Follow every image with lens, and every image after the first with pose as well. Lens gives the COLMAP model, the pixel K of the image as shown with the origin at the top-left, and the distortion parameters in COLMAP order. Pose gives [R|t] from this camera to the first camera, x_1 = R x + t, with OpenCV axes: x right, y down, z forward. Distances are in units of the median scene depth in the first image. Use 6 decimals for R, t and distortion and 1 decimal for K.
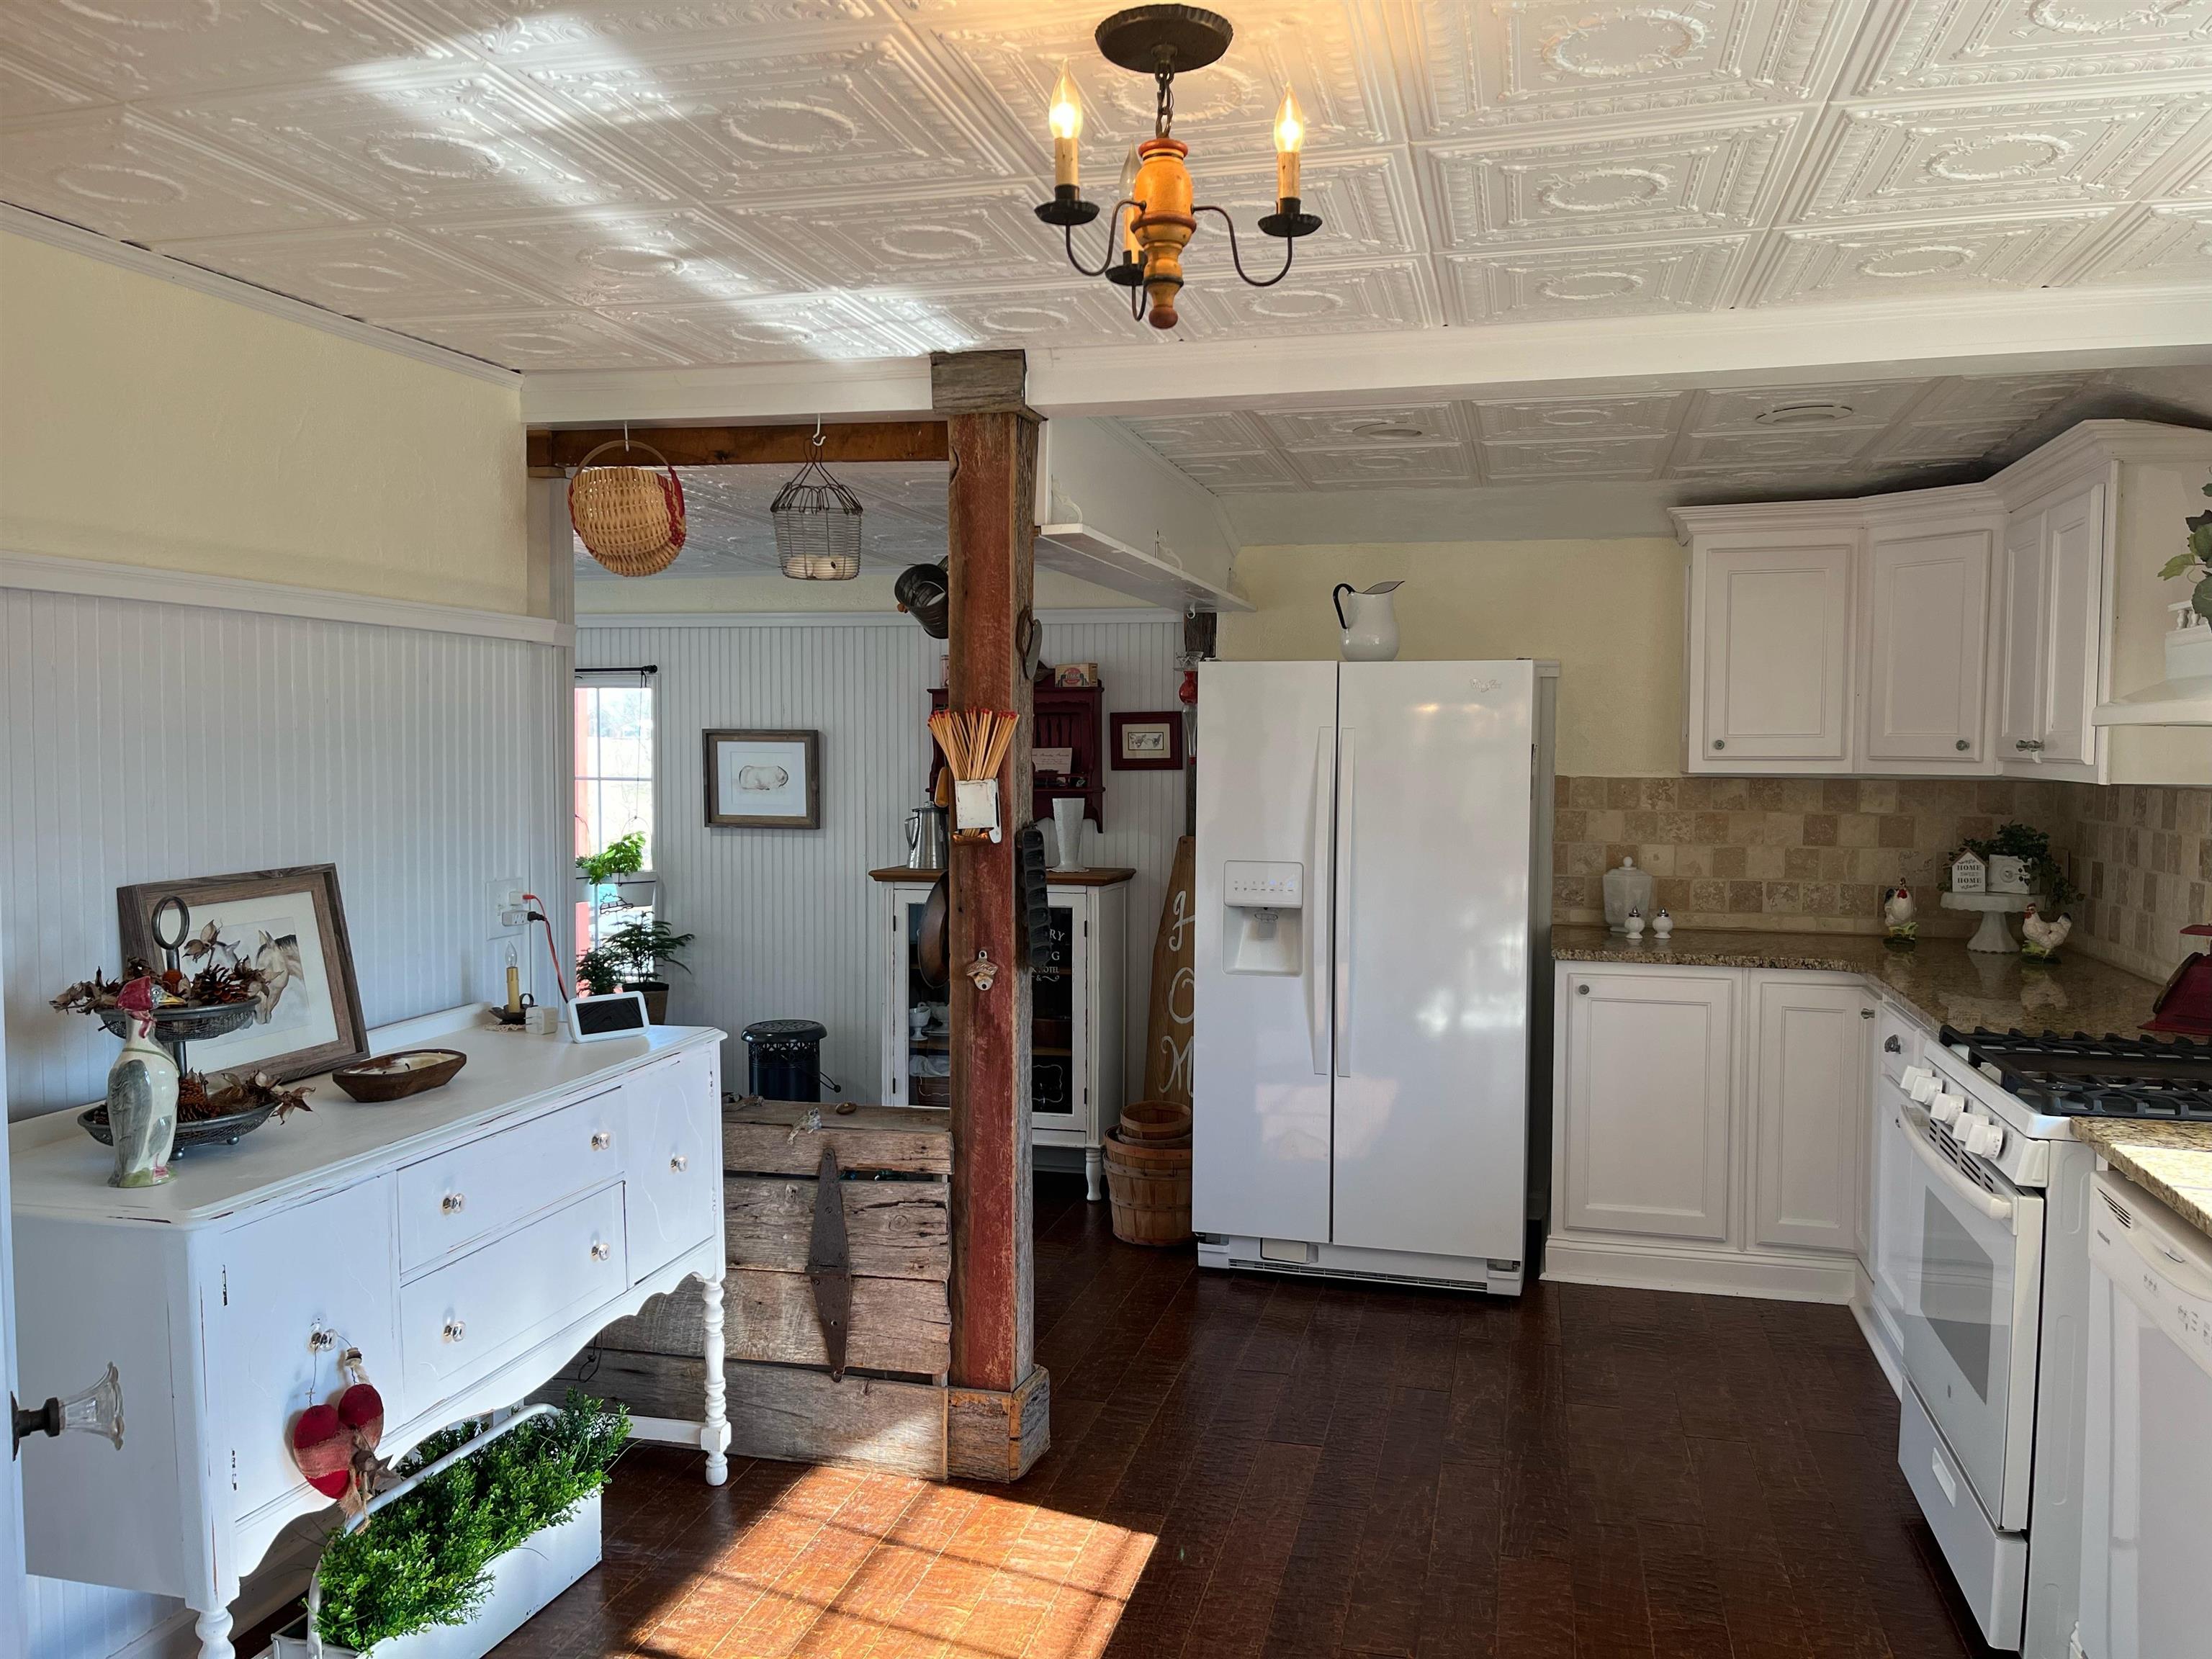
lens RADIAL K [[1657.4, 0, 1106.0], [0, 1657.4, 829.5], [0, 0, 1]] dist [0.064871, -0.092026]
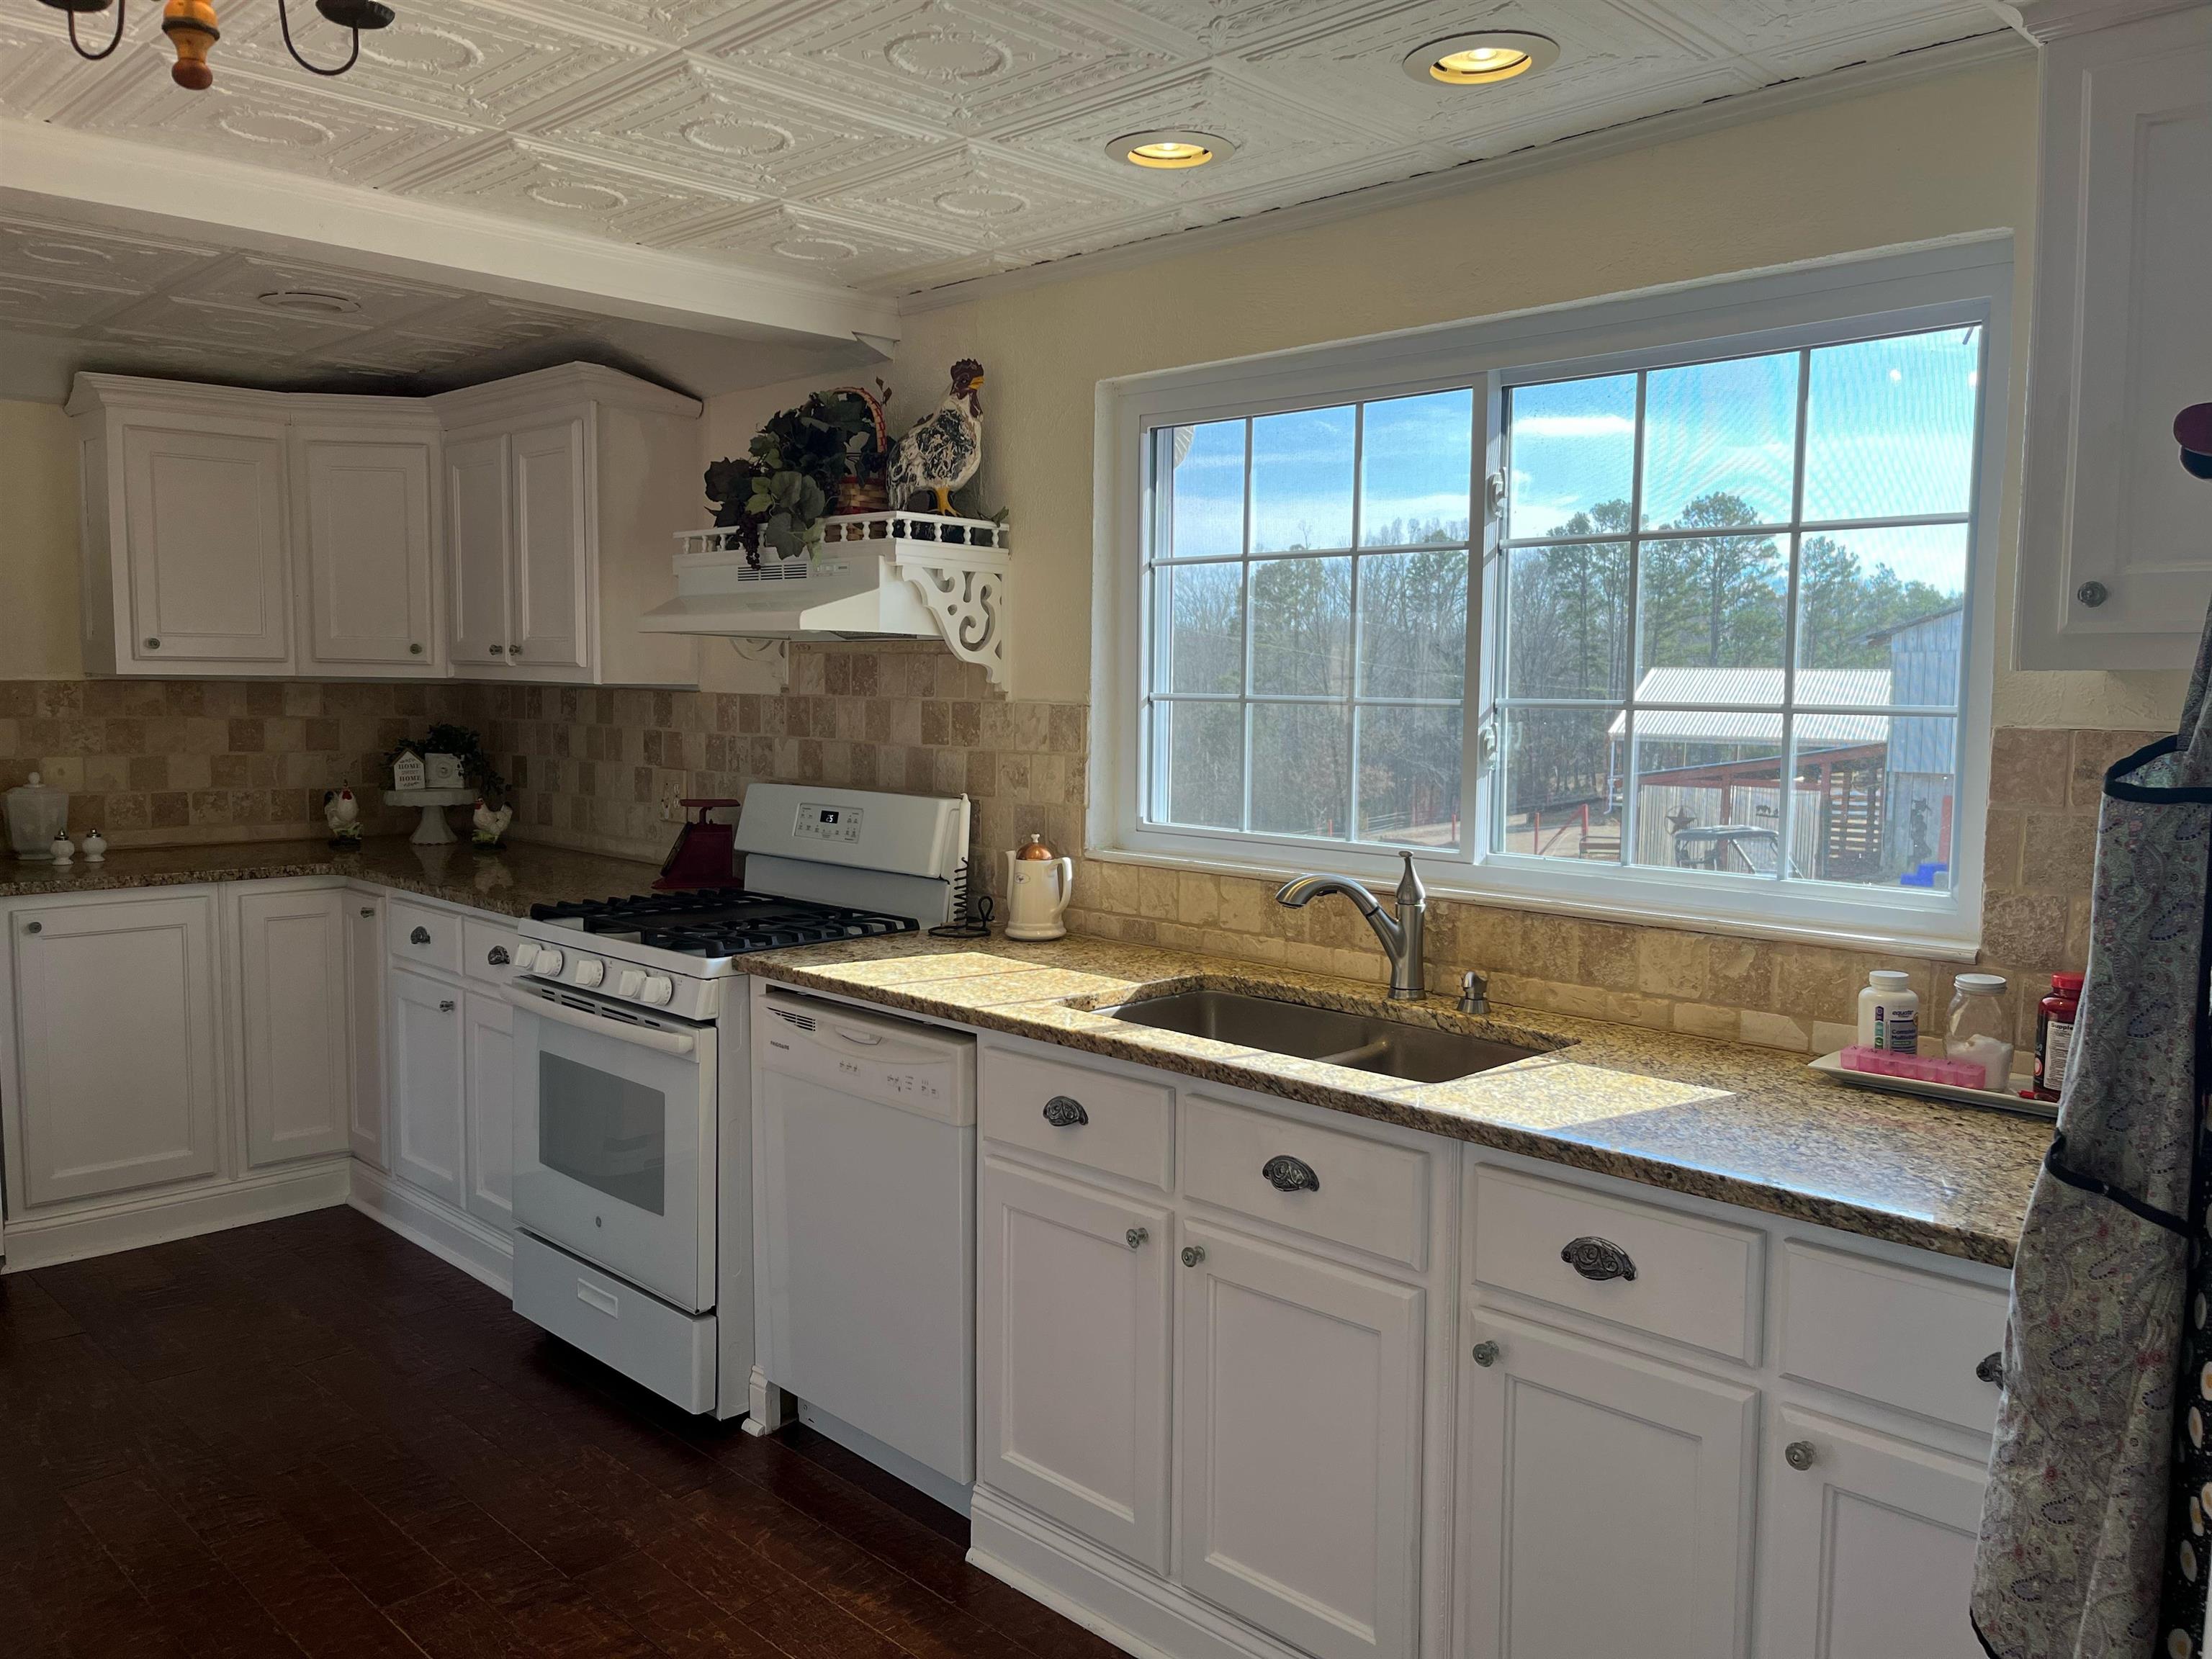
lens RADIAL K [[1694.7, 0, 1106.0], [0, 1694.7, 829.5], [0, 0, 1]] dist [0.004643, -0.000371]
pose [[0.496522, -0.073682, 0.864891, -0.192688], [0.029747, 0.997250, 0.067880, 0.003204], [-0.867514, -0.007976, 0.497348, 0.092083]]
